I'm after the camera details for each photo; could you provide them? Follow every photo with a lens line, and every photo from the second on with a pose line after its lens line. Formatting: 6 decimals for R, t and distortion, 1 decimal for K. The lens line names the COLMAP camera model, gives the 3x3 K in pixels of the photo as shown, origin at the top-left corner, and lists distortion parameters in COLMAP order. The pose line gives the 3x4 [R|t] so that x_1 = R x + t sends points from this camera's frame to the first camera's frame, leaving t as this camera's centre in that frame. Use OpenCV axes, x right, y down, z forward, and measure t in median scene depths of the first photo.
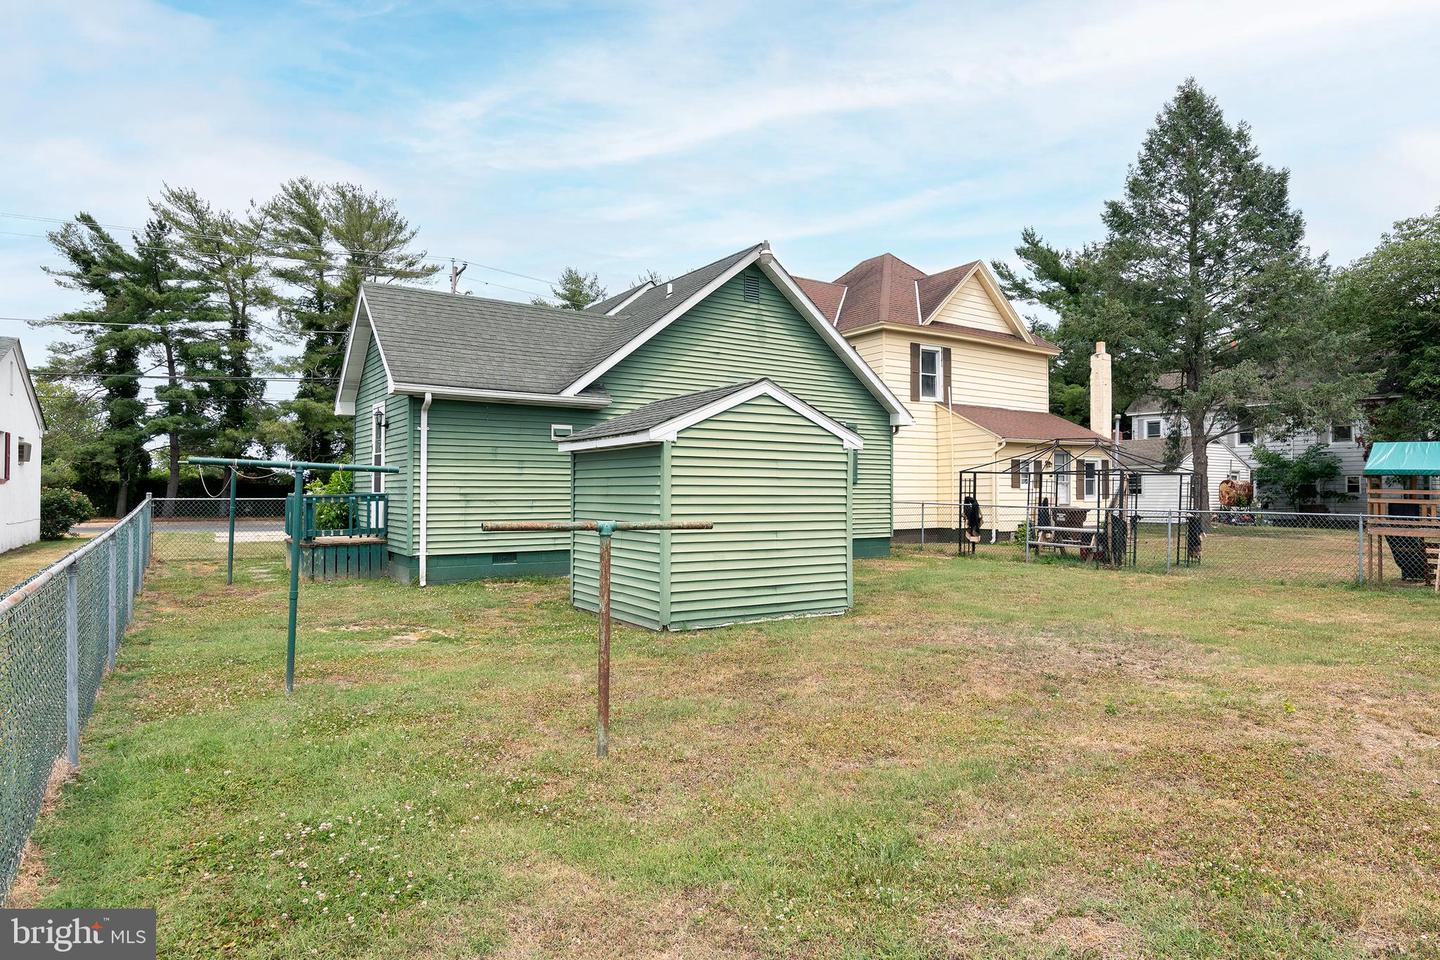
lens RADIAL K [[906.3, 0, 719.3], [0, 906.3, 472.0], [0, 0, 1]] dist [0.000767, 0.000578]
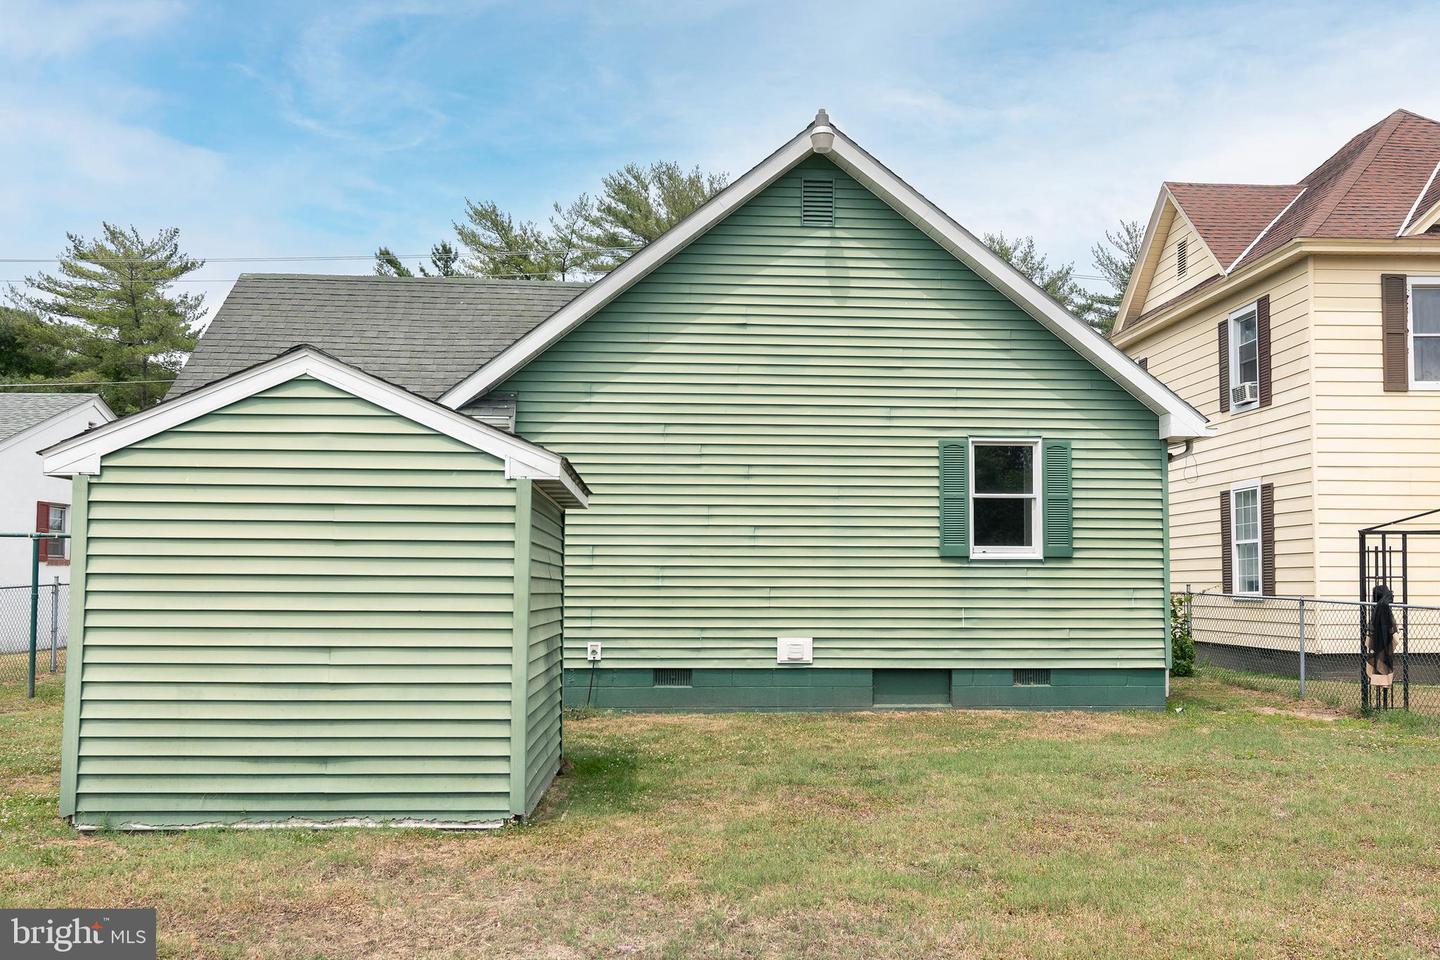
lens RADIAL K [[1270.0, 0, 751.1], [0, 1270.0, 507.1], [0, 0, 1]] dist [0.001288, 0.005669]
pose [[0.848934, -0.027866, -0.527764, 0.347480], [0.008748, 0.999213, -0.038687, 0.009401], [0.528426, 0.028225, 0.848510, 0.289329]]
